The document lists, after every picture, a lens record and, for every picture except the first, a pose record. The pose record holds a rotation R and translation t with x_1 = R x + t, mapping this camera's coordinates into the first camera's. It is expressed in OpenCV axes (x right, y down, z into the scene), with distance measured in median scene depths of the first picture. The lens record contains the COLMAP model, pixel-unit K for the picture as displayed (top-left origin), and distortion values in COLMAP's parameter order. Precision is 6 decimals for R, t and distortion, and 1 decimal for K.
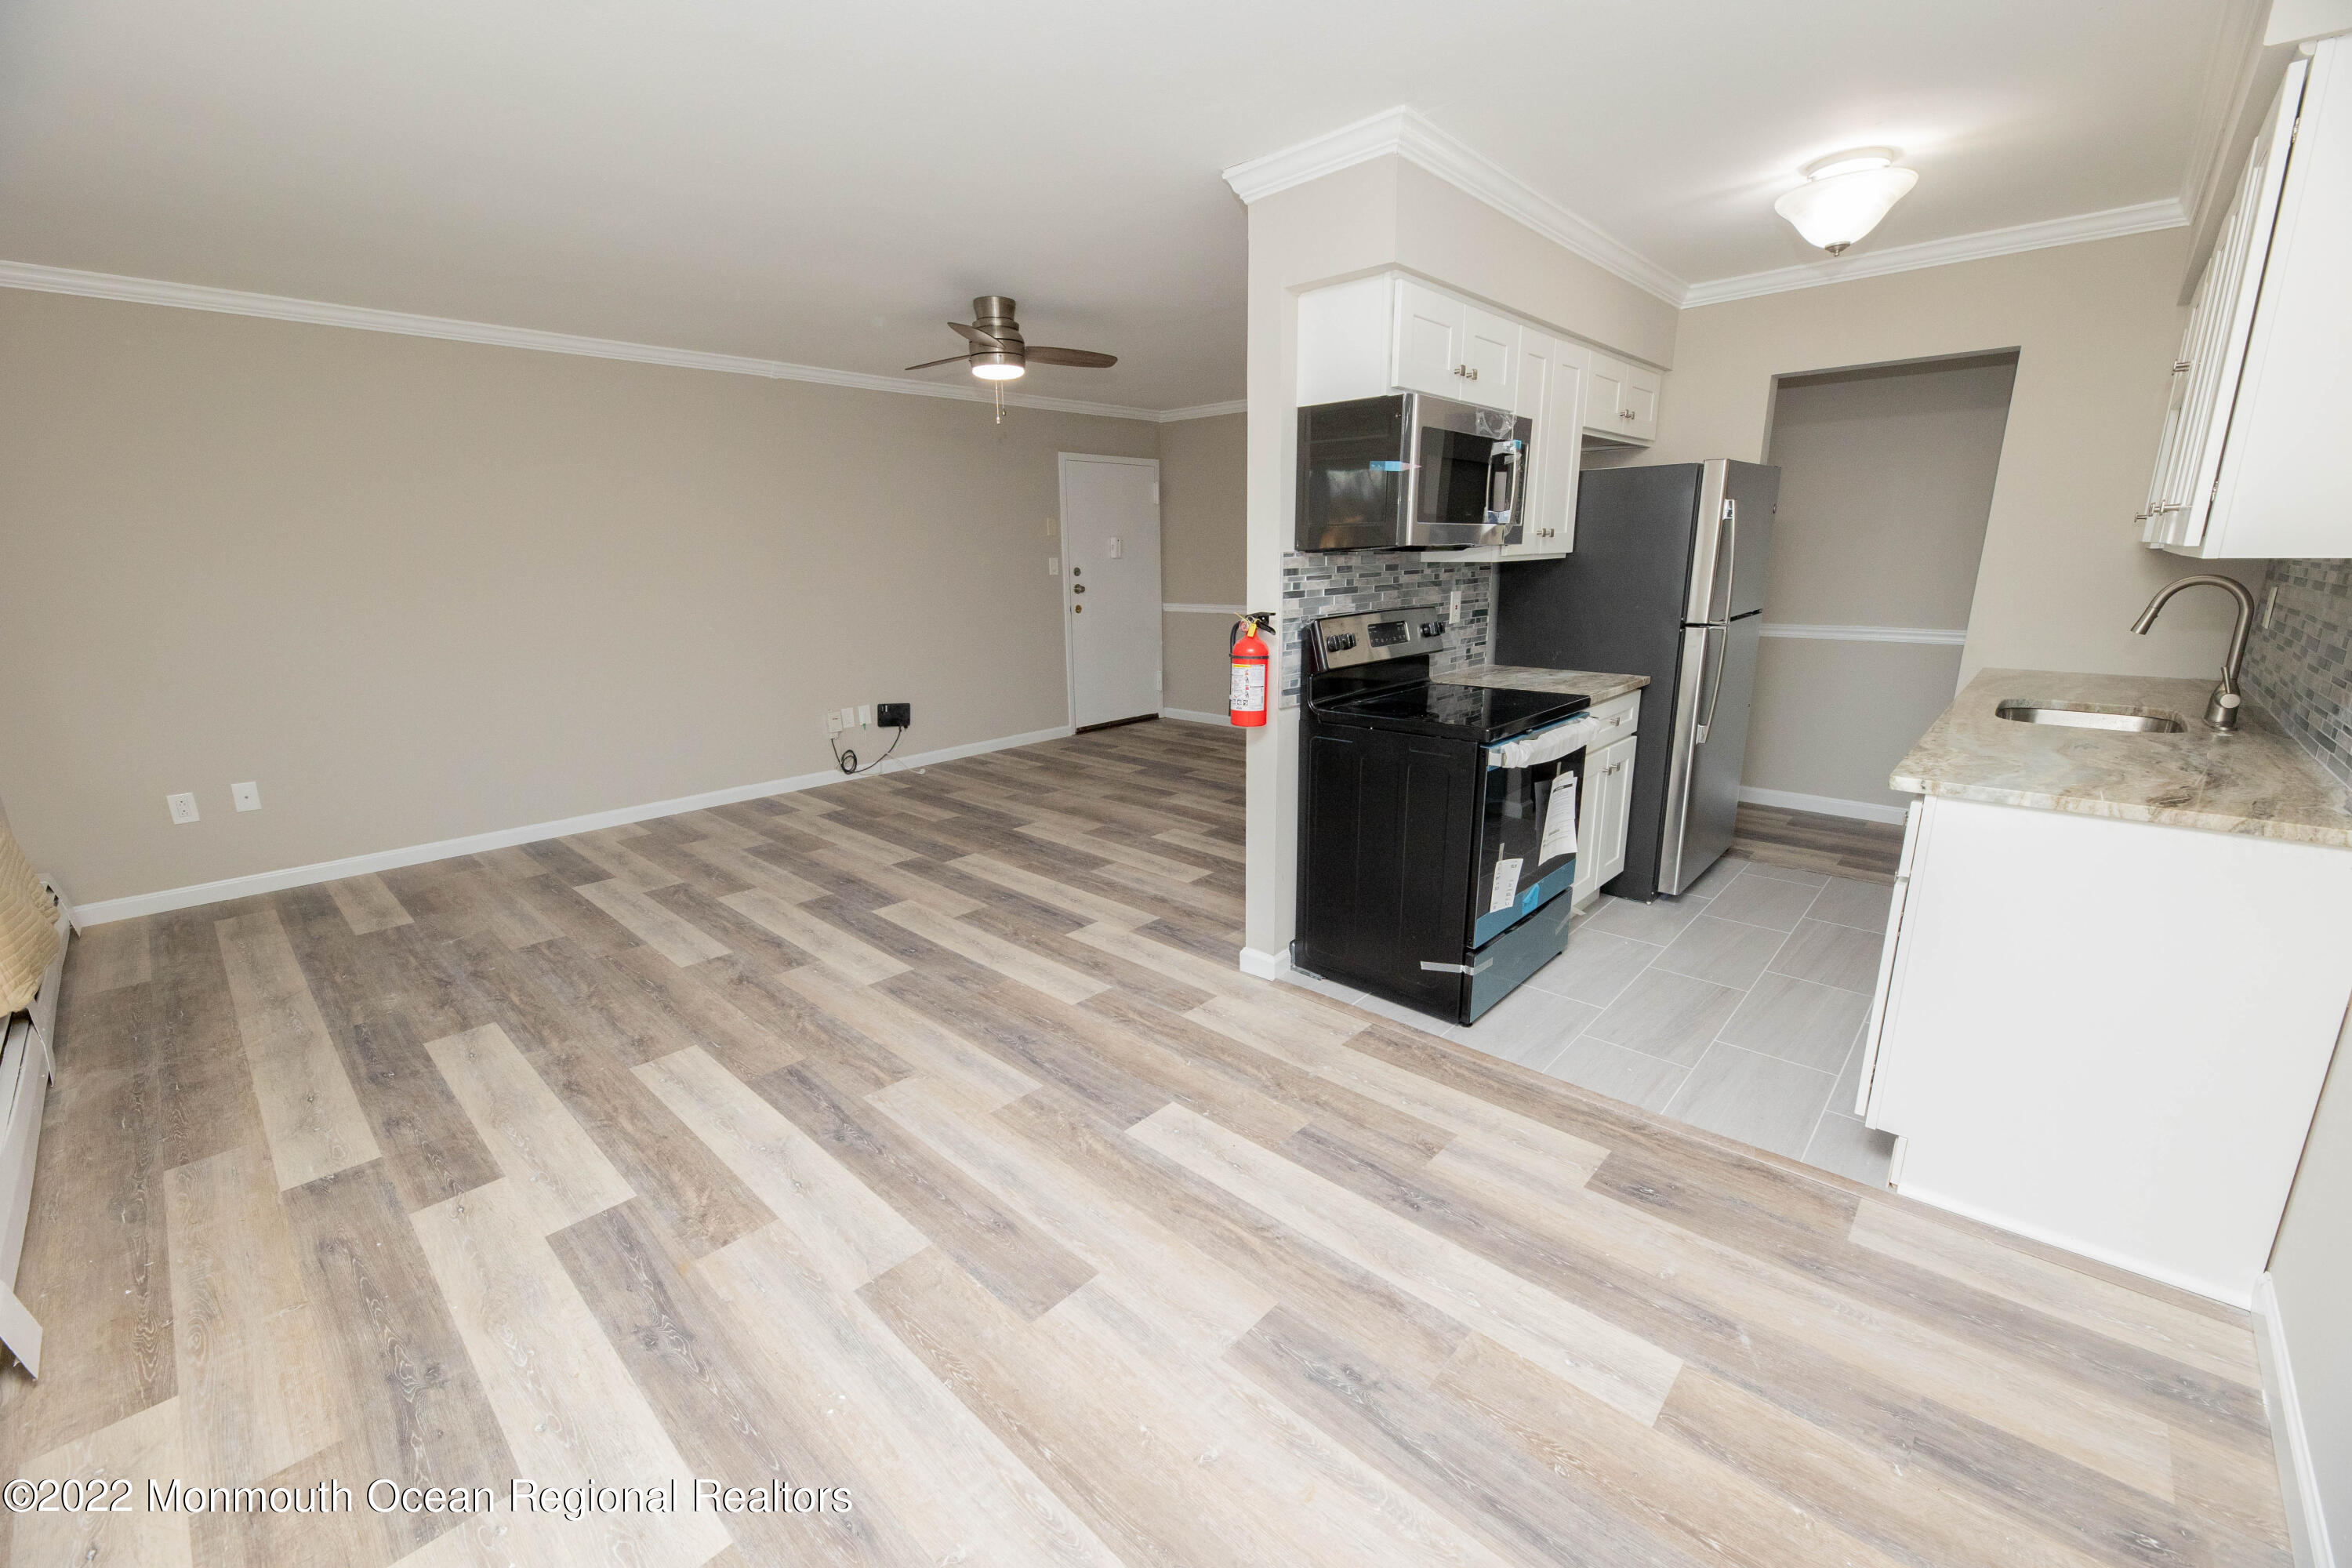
lens RADIAL K [[946.8, 0, 1178.0], [0, 946.8, 788.3], [0, 0, 1]] dist [0.002698, -0.004453]
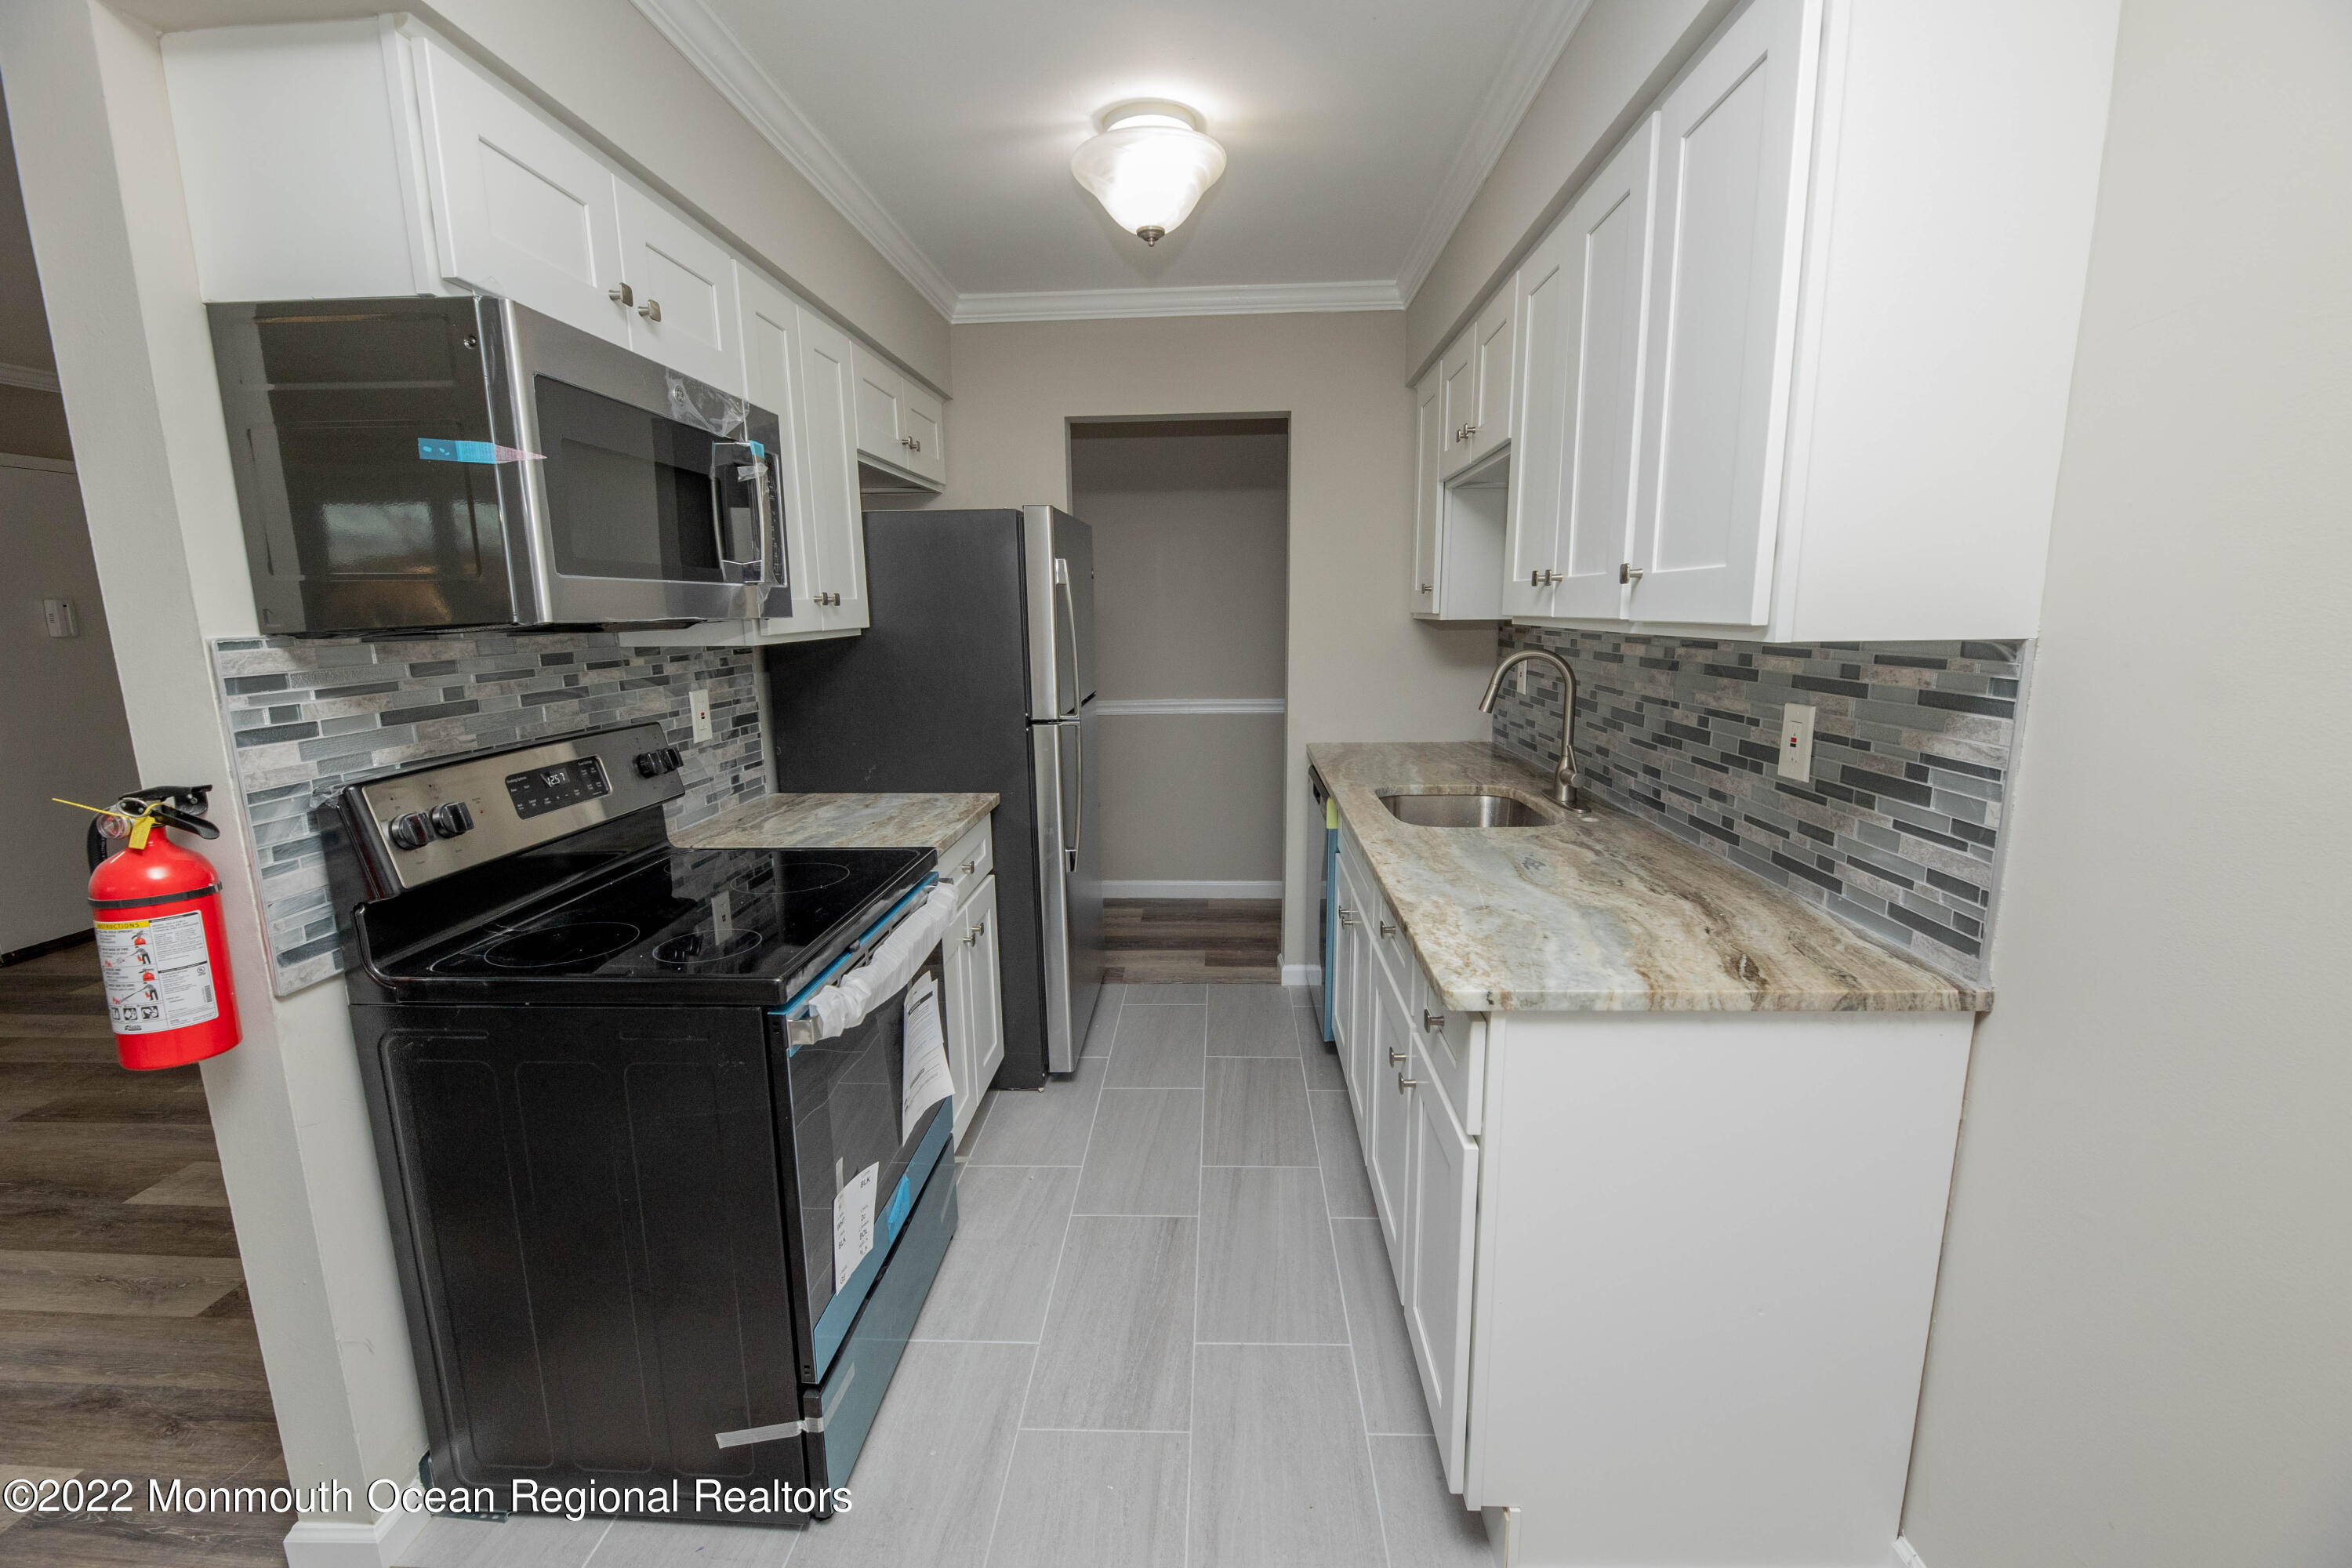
lens RADIAL K [[980.0, 0, 1179.2], [0, 980.0, 788.6], [0, 0, 1]] dist [0.003088, -0.005051]
pose [[0.763456, -0.113393, 0.635827, 0.127197], [0.159244, 0.987123, -0.015166, -0.090869], [-0.625920, 0.112831, 0.771682, 0.337290]]
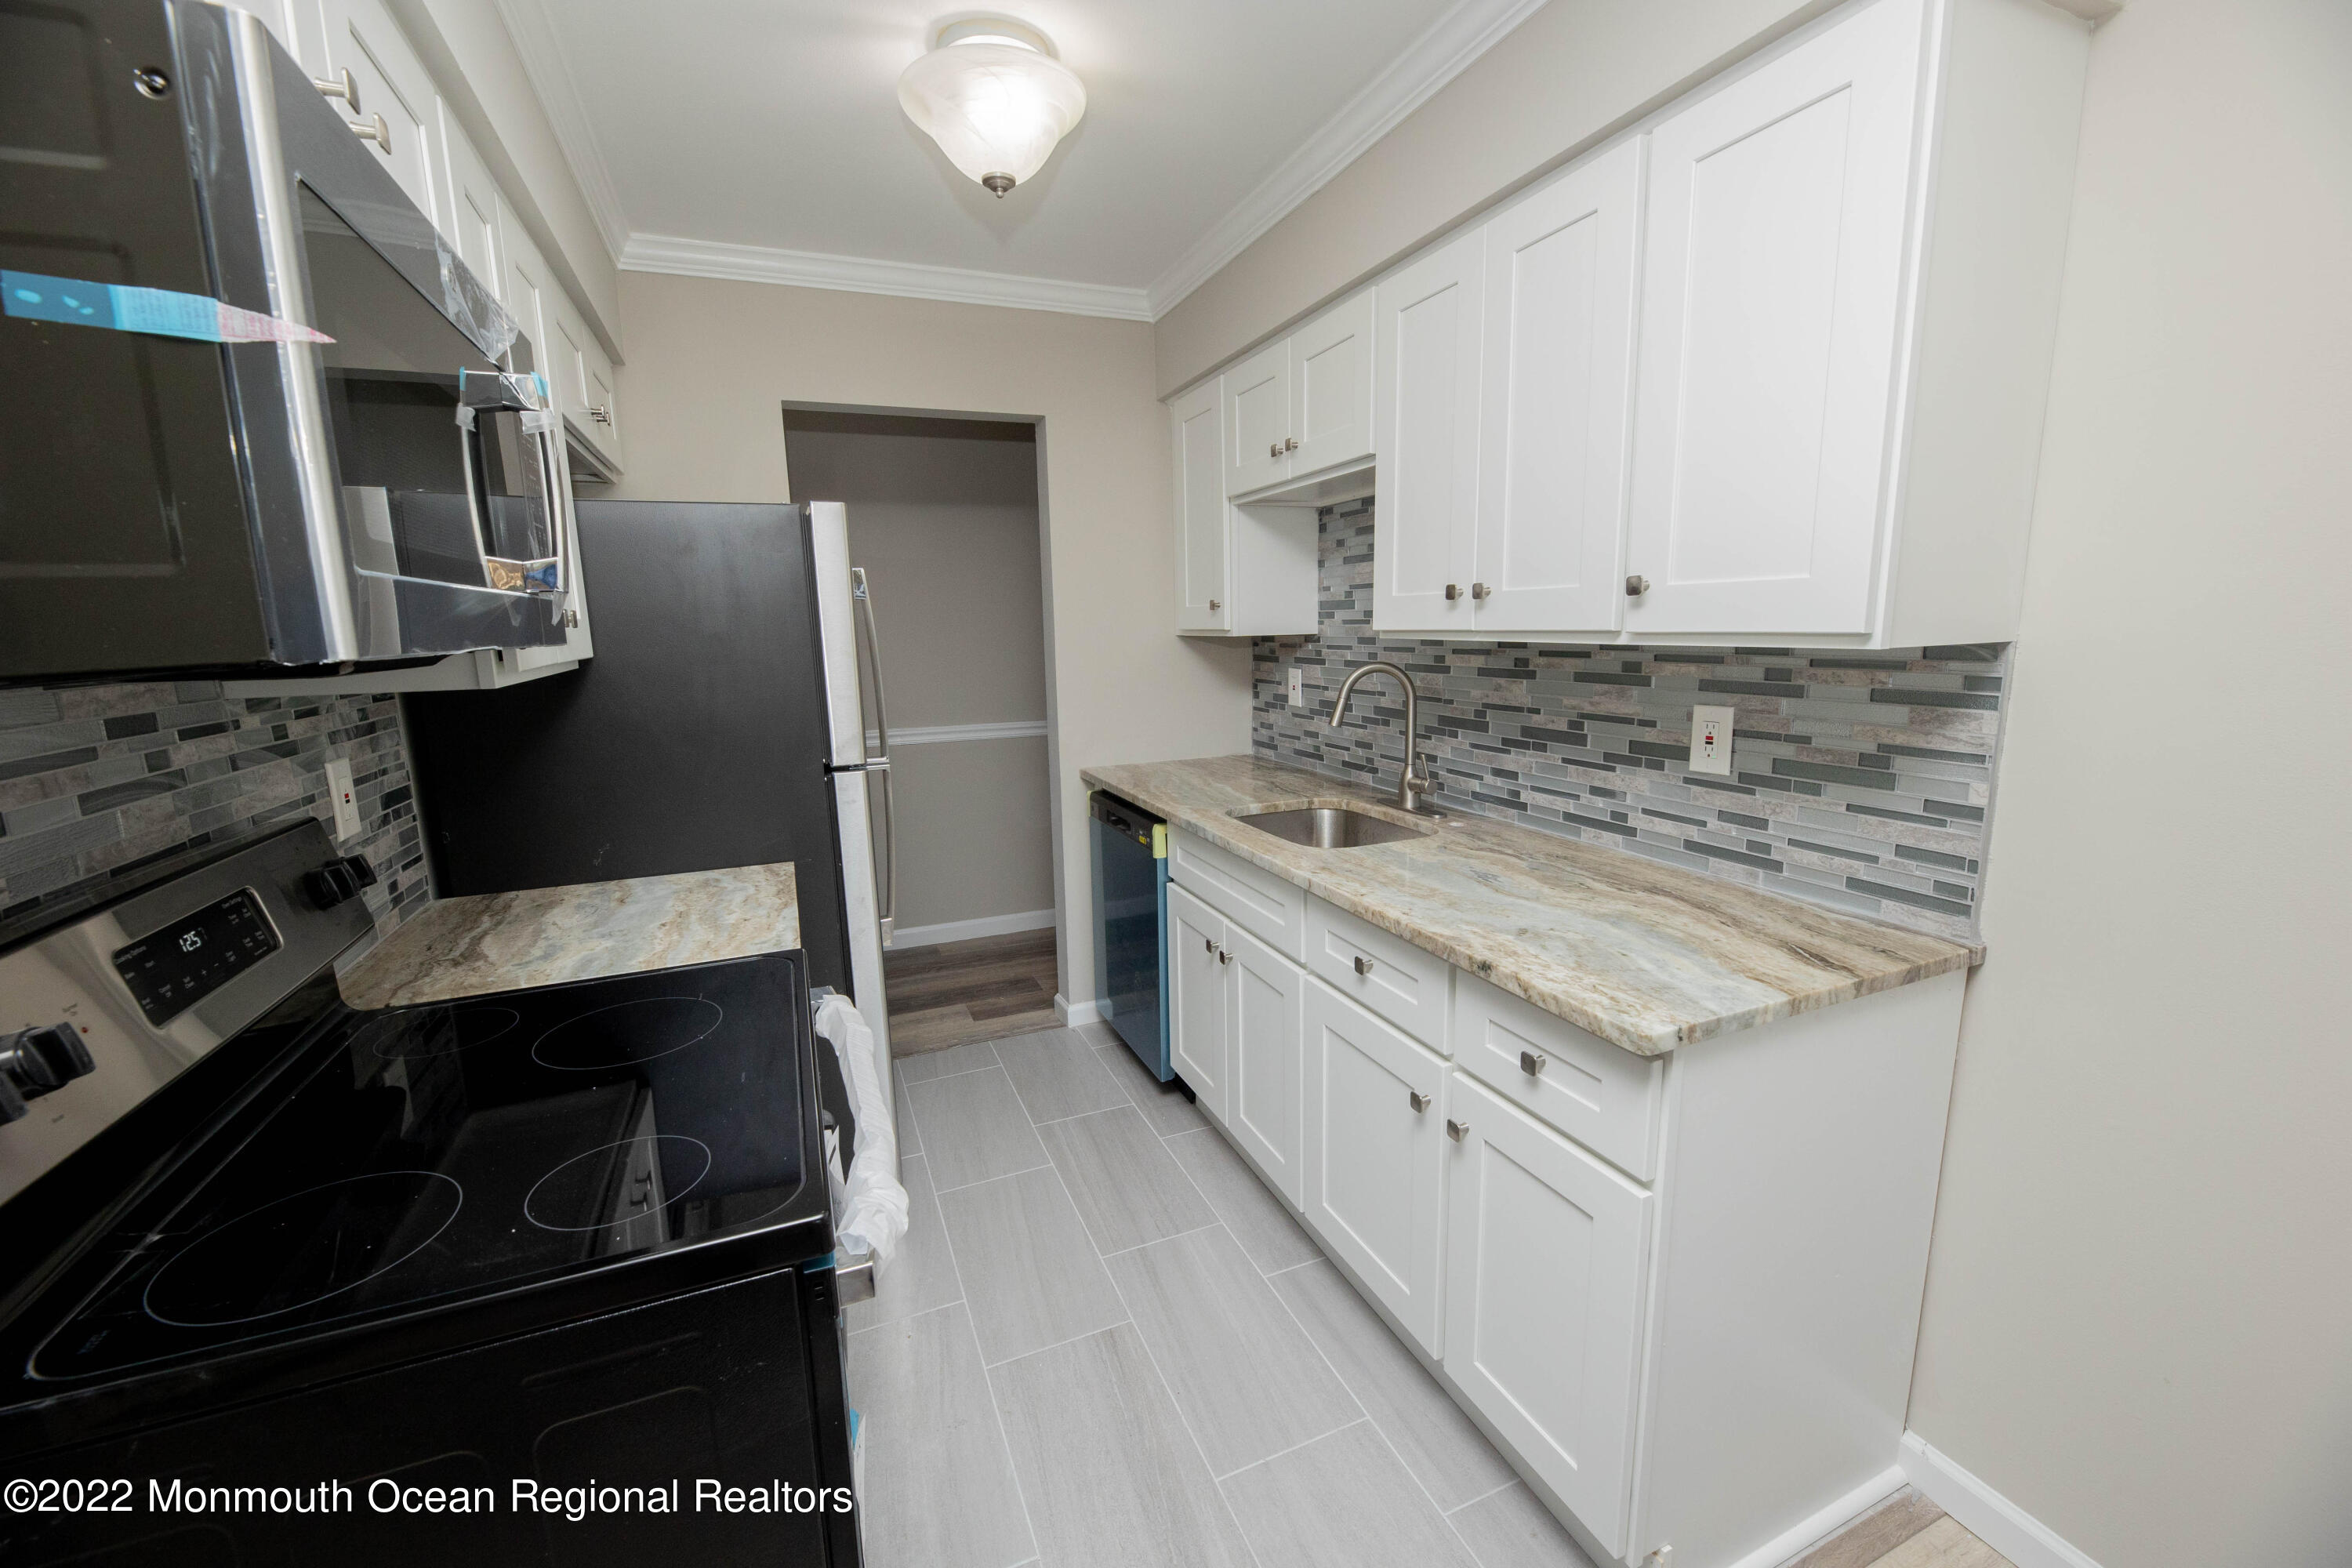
lens RADIAL K [[946.8, 0, 1178.0], [0, 946.8, 788.3], [0, 0, 1]] dist [0.002698, -0.004453]
pose [[0.413439, -0.155537, 0.897149, 0.083923], [0.237485, 0.969618, 0.058660, -0.144564], [-0.879016, 0.188807, 0.437816, 0.546589]]
